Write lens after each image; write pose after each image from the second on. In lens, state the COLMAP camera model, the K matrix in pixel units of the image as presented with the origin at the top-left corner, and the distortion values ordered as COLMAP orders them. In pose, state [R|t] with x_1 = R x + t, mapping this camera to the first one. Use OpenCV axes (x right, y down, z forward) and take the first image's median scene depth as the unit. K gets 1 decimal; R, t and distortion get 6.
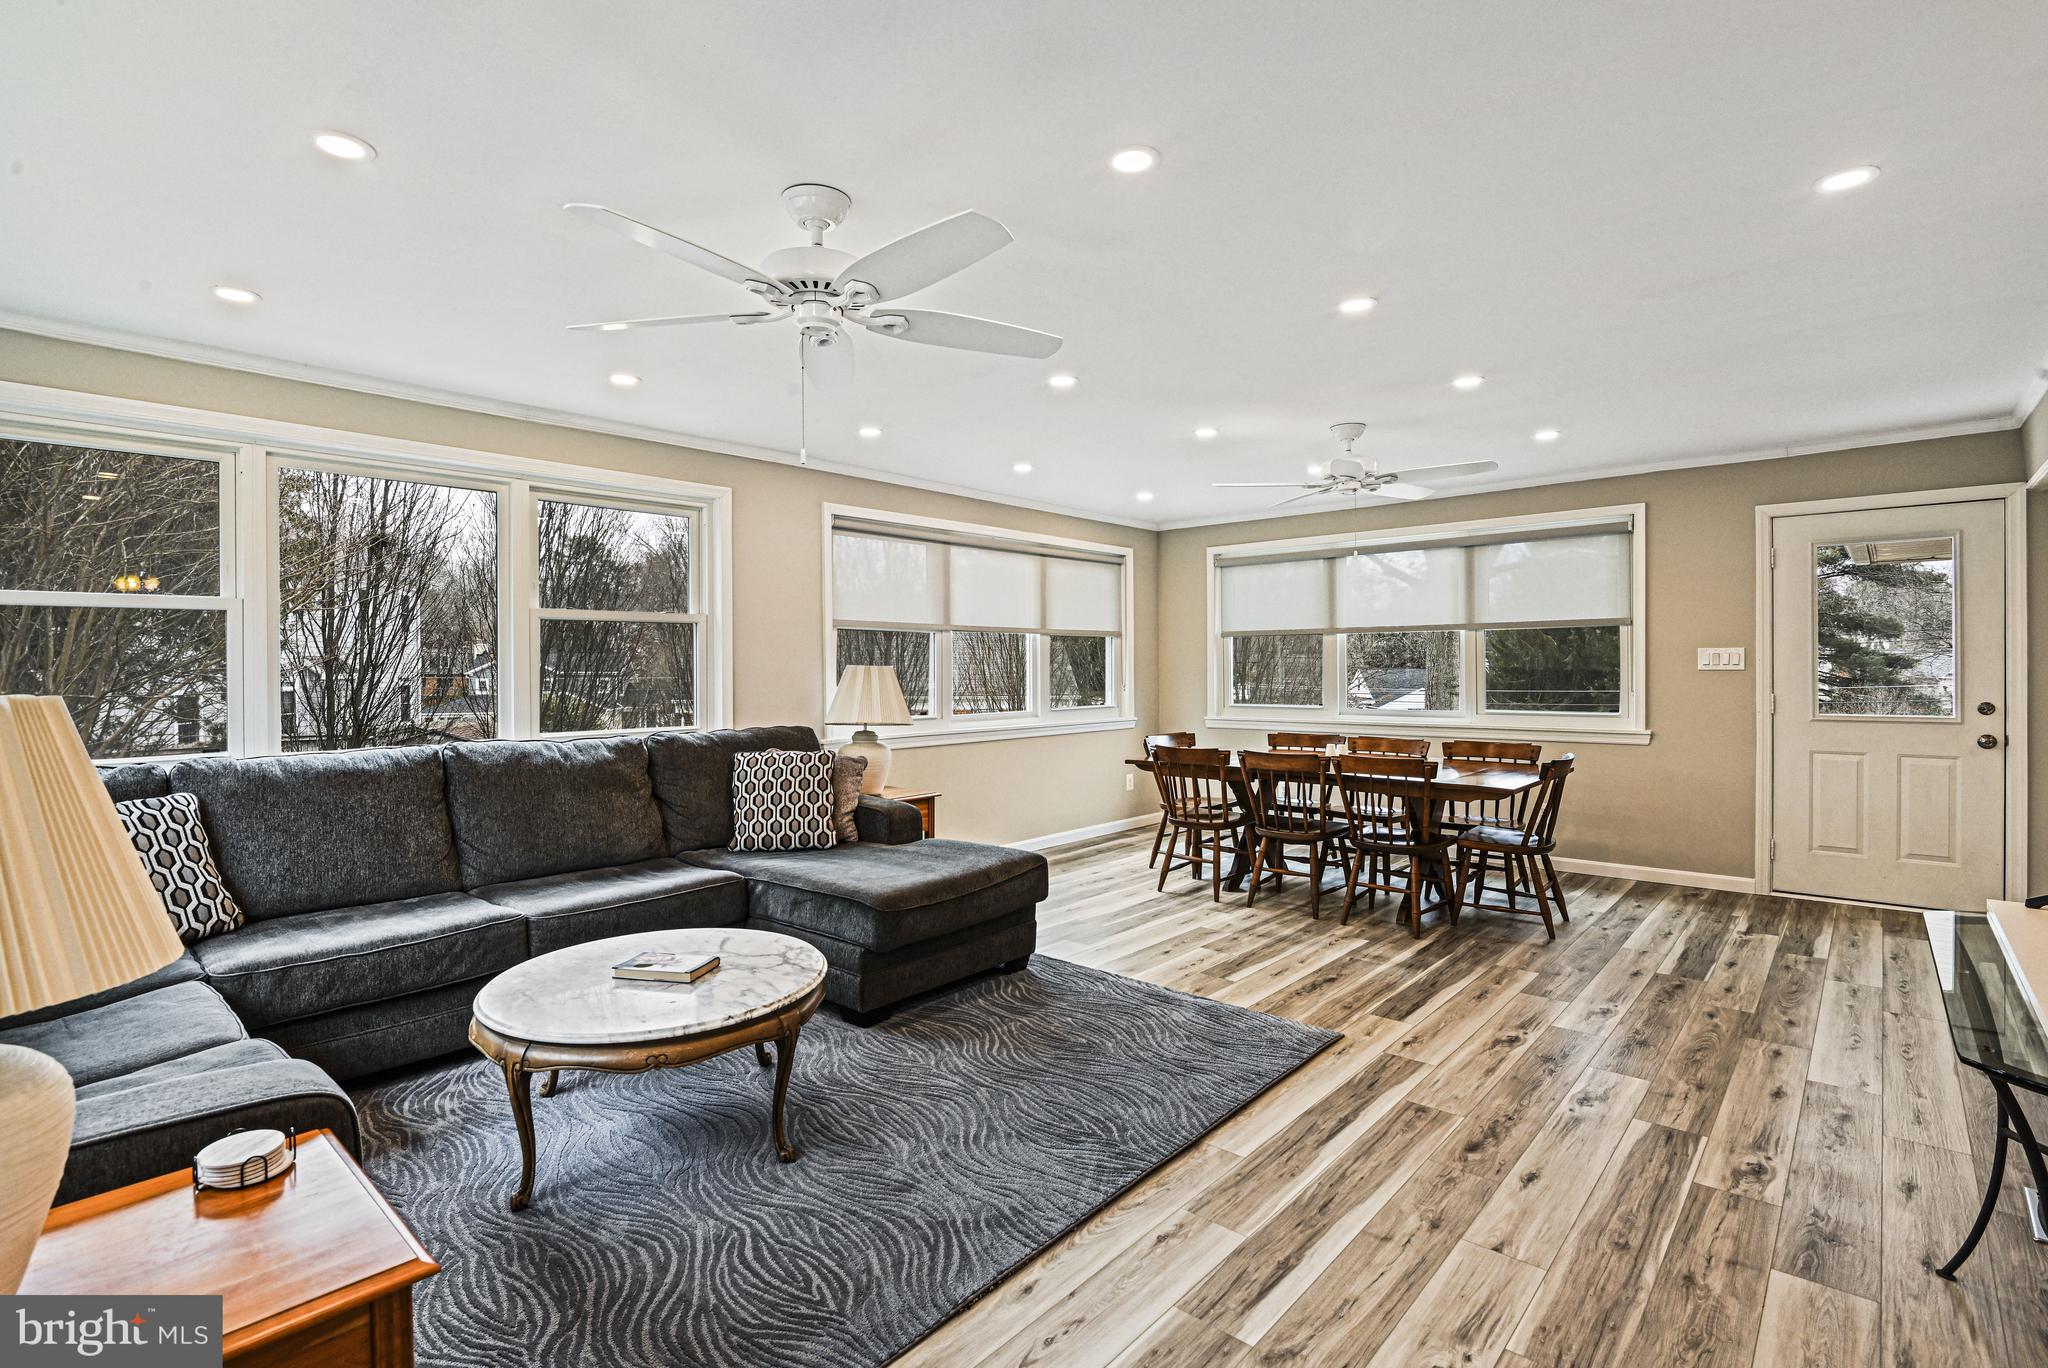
lens RADIAL K [[950.0, 0, 1027.0], [0, 950.0, 668.0], [0, 0, 1]] dist [-0.016281, -0.000333]
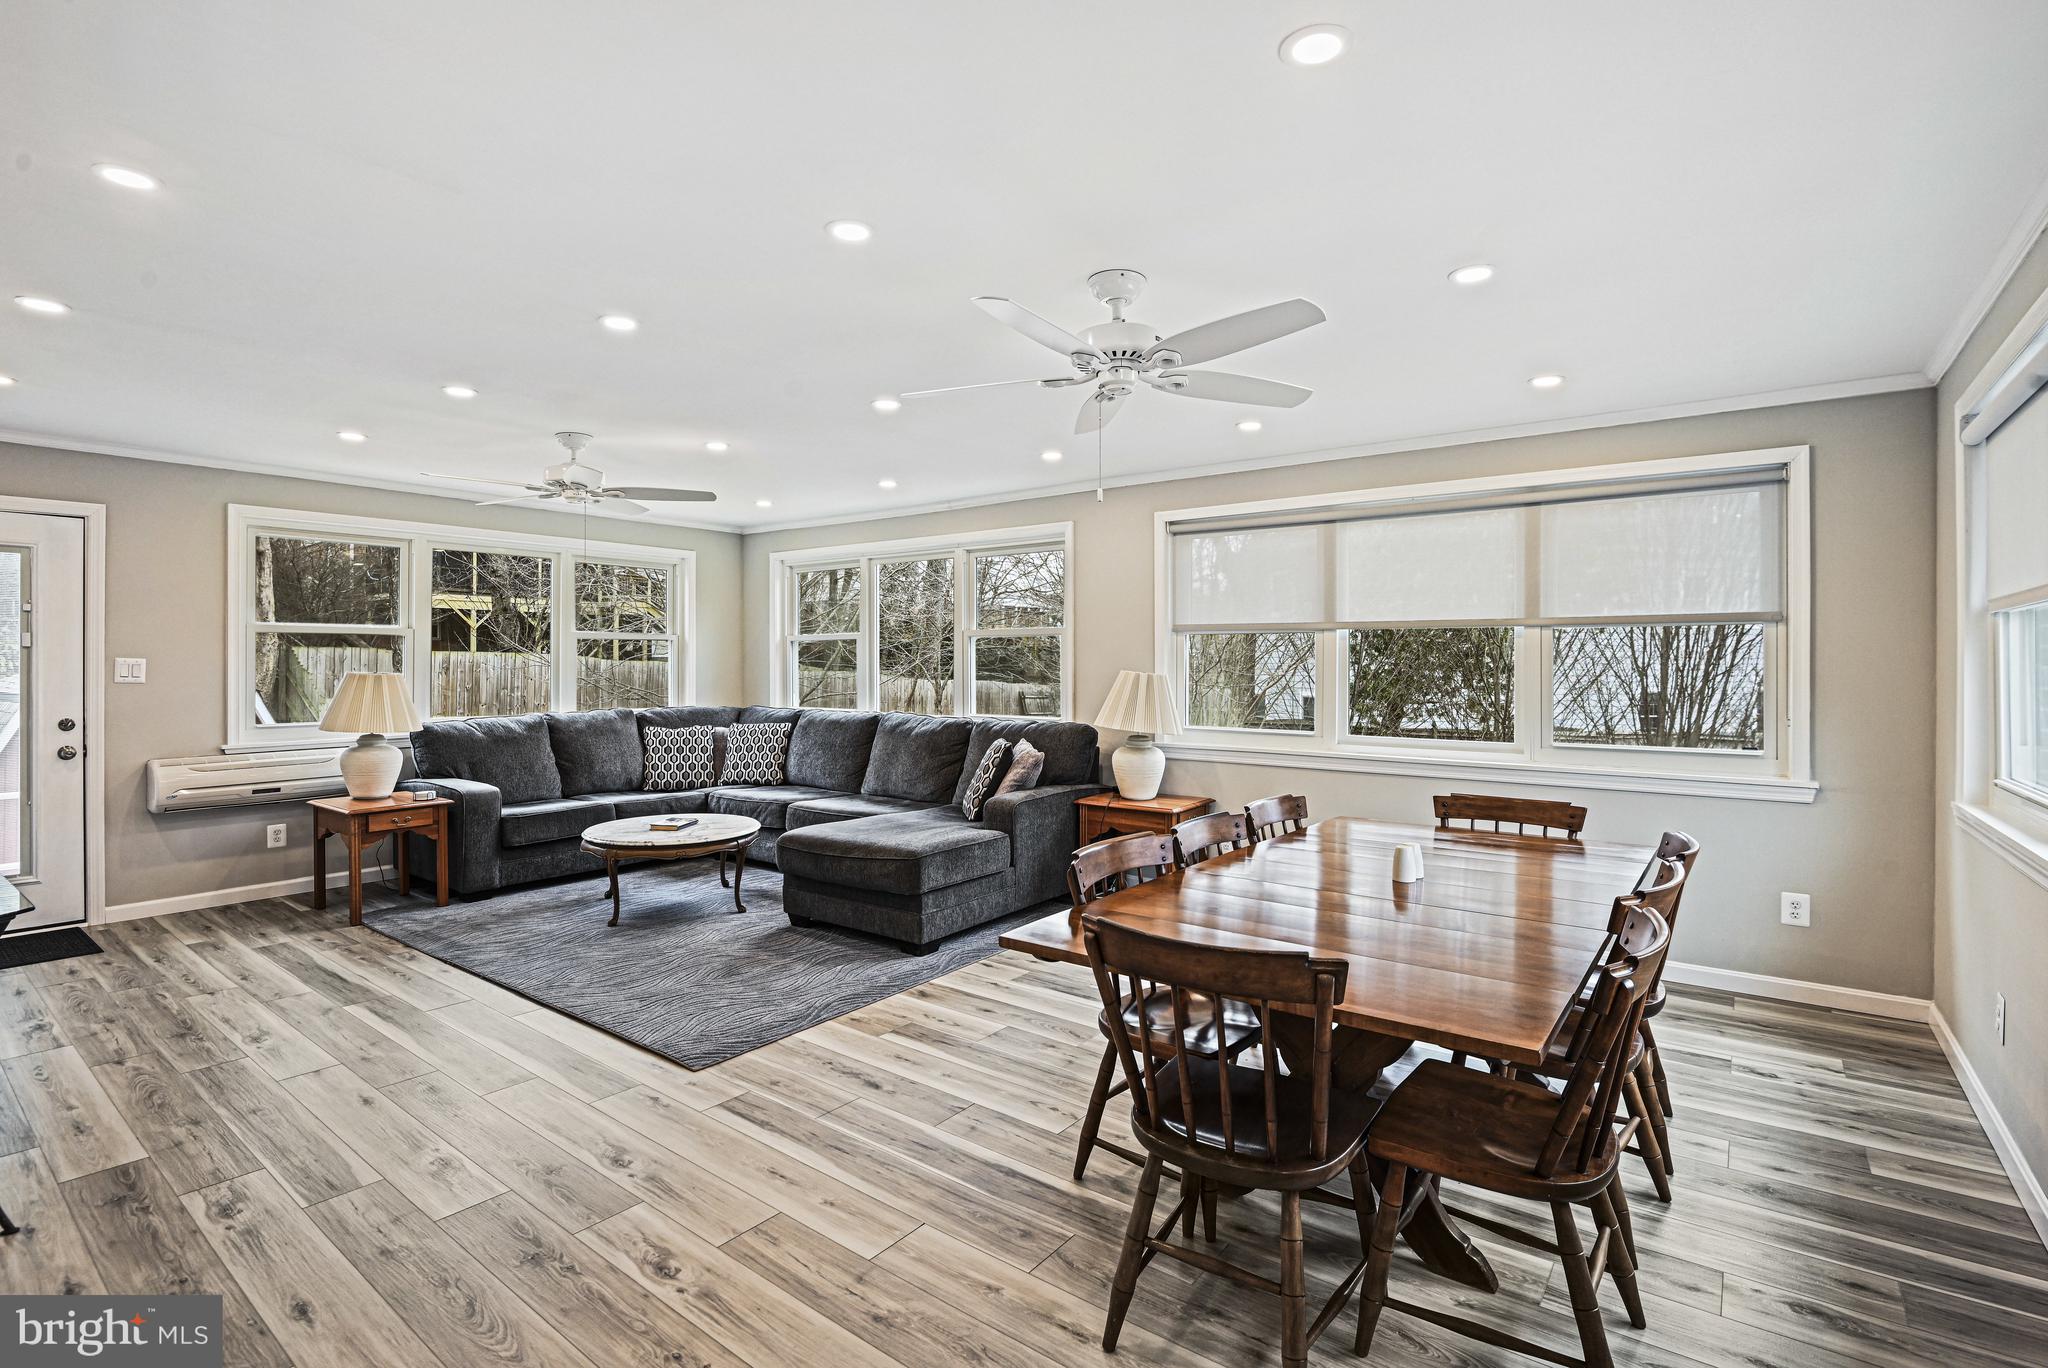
lens RADIAL K [[950.0, 0, 1026.5], [0, 950.0, 678.6], [0, 0, 1]] dist [-0.016281, -0.000333]
pose [[0.085634, 0.016892, -0.996183, 1.172101], [-0.007702, 0.999838, 0.016292, -0.015109], [0.996297, 0.006277, 0.085750, 1.133108]]
